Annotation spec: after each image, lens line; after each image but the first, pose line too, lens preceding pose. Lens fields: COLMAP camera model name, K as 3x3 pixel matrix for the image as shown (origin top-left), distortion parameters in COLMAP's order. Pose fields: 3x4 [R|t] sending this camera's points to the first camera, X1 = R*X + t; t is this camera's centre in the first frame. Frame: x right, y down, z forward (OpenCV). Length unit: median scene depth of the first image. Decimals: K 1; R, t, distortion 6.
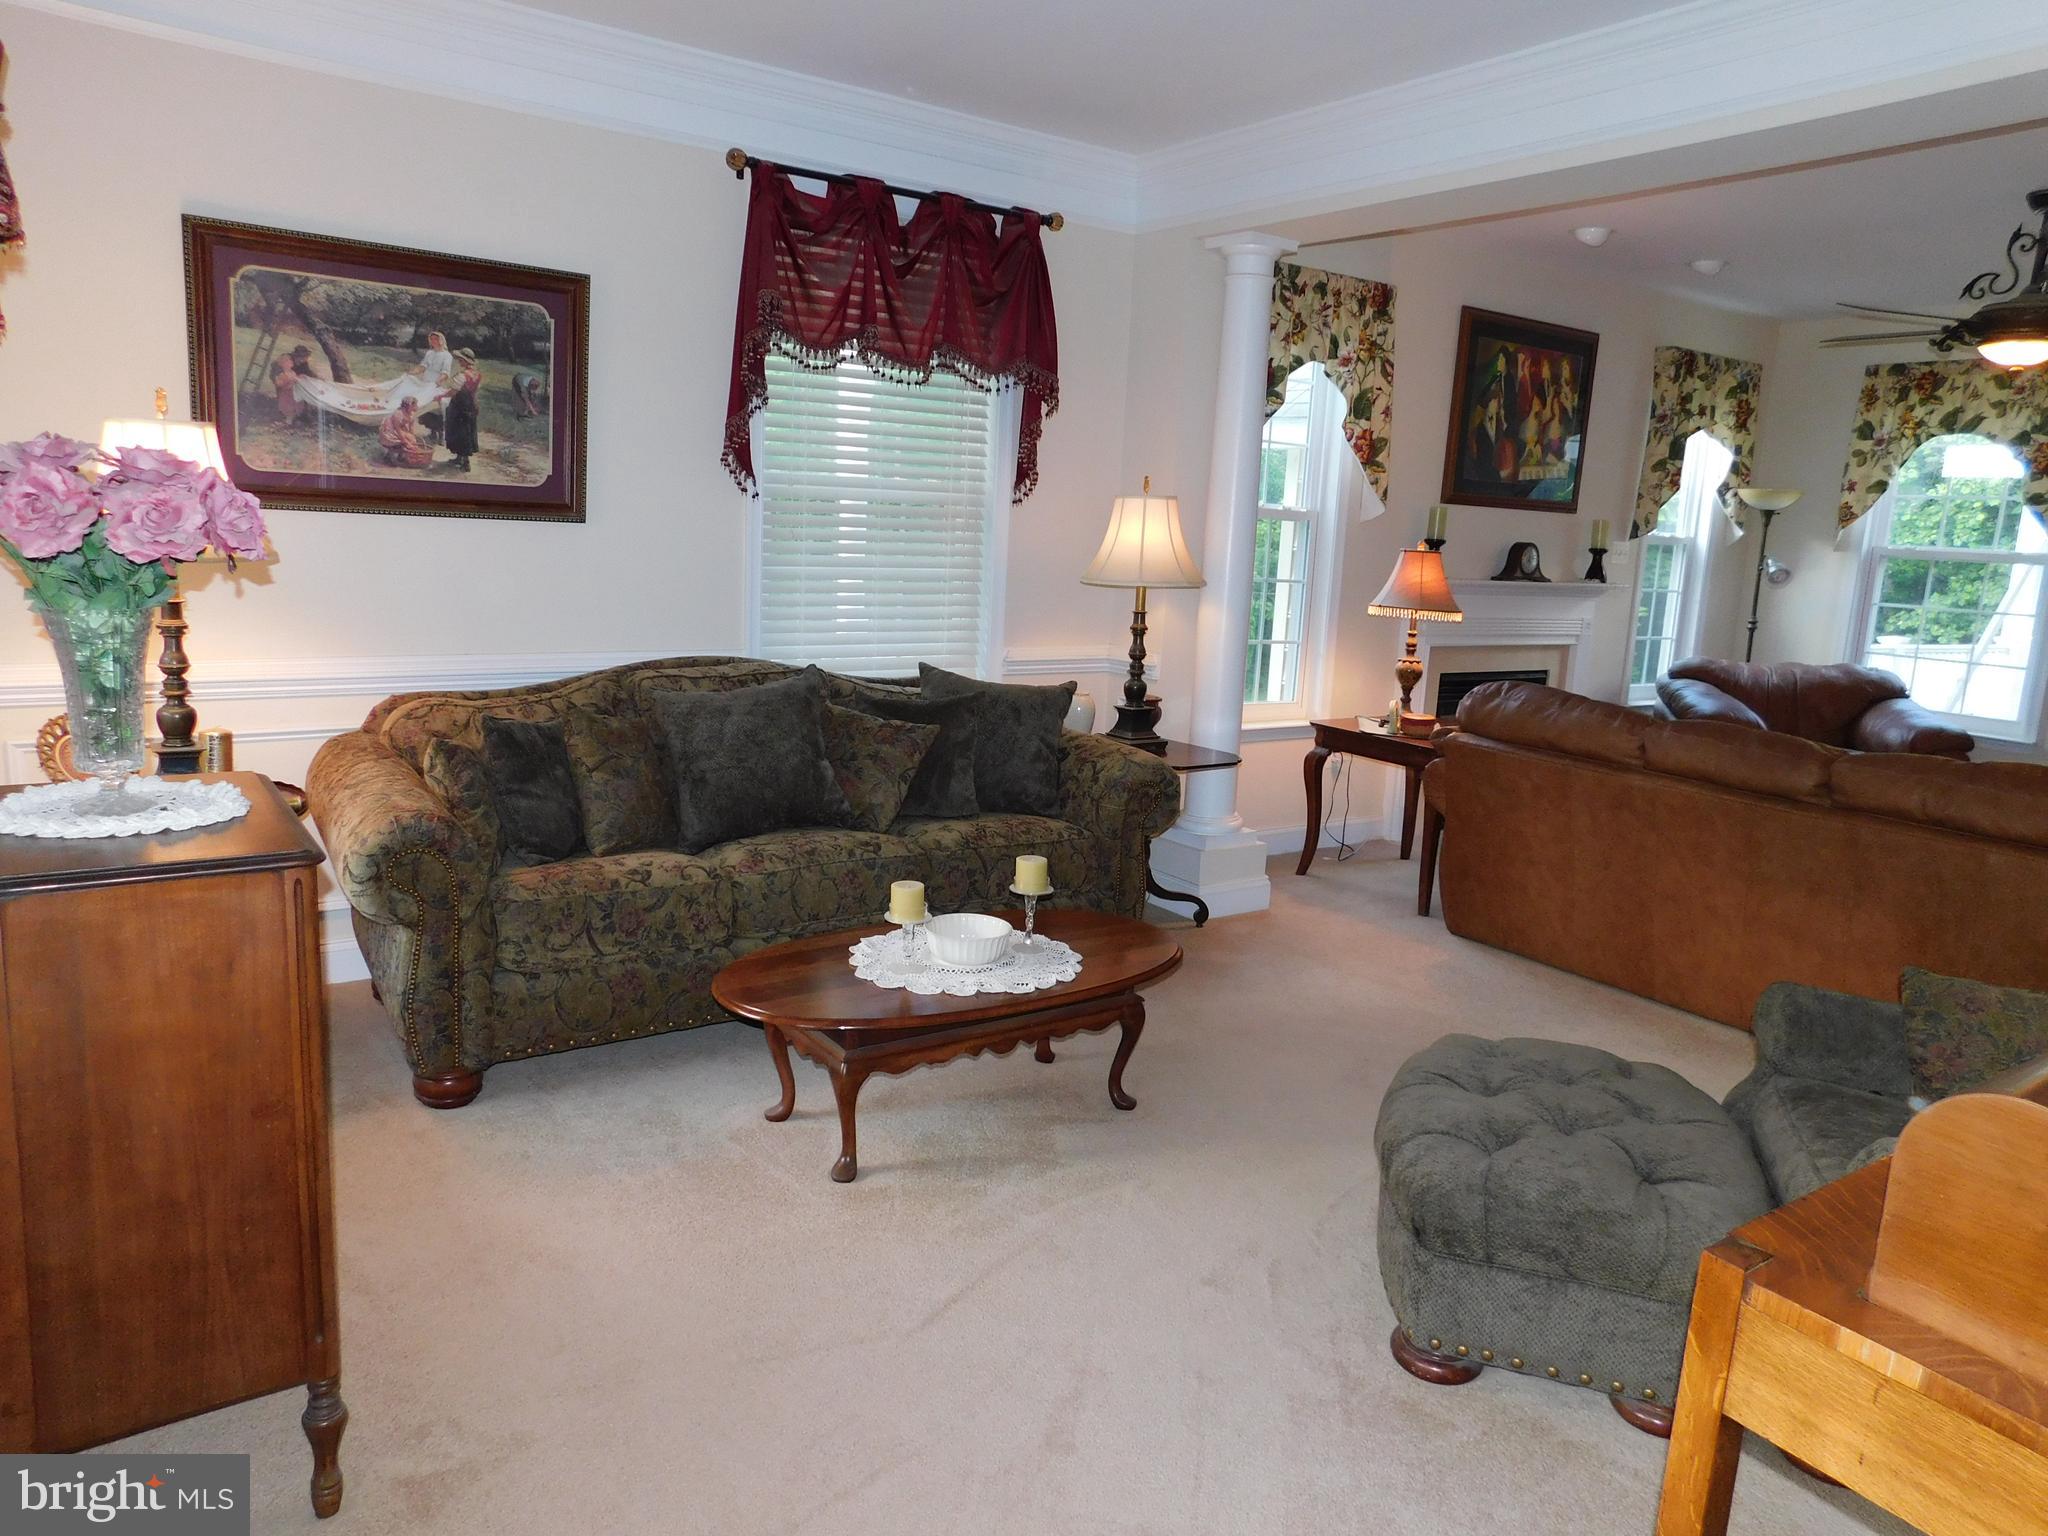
lens RADIAL K [[1364.4, 0, 1026.5], [0, 1364.4, 766.5], [0, 0, 1]] dist [-0.027472, 0.013589]
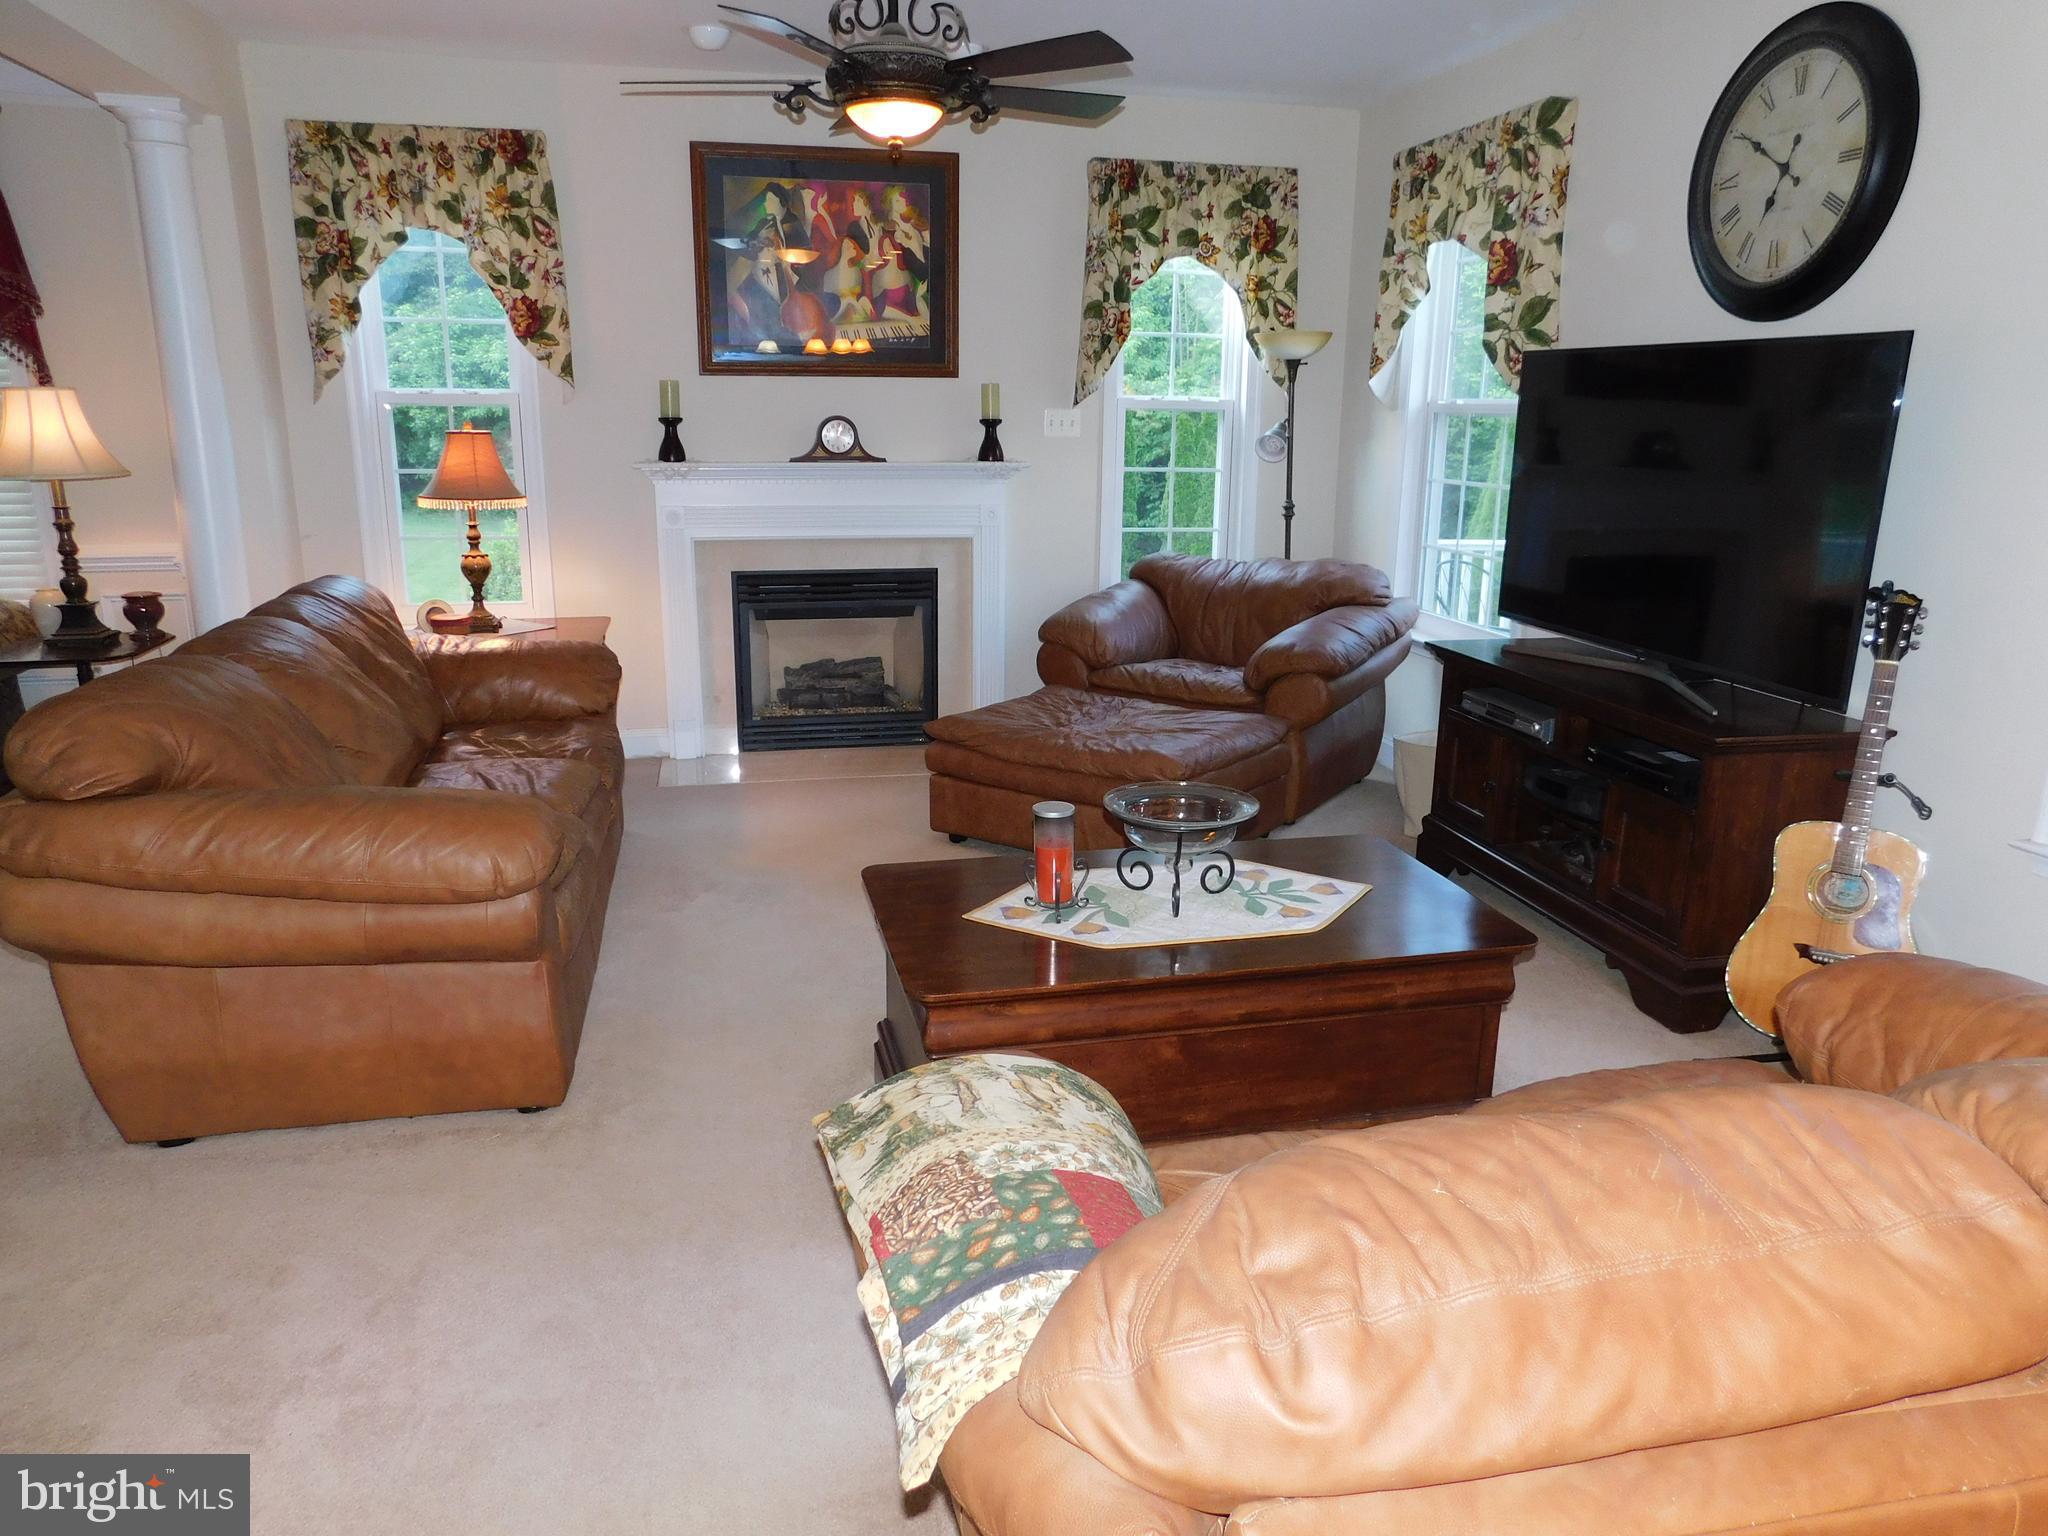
lens RADIAL K [[1364.4, 0, 1023.8], [0, 1364.4, 777.2], [0, 0, 1]] dist [-0.027472, 0.013589]
pose [[0.929863, 0.057644, -0.363361, 0.795398], [-0.028841, 0.996031, 0.084204, -0.013687], [0.366773, -0.067818, 0.927835, 0.231131]]
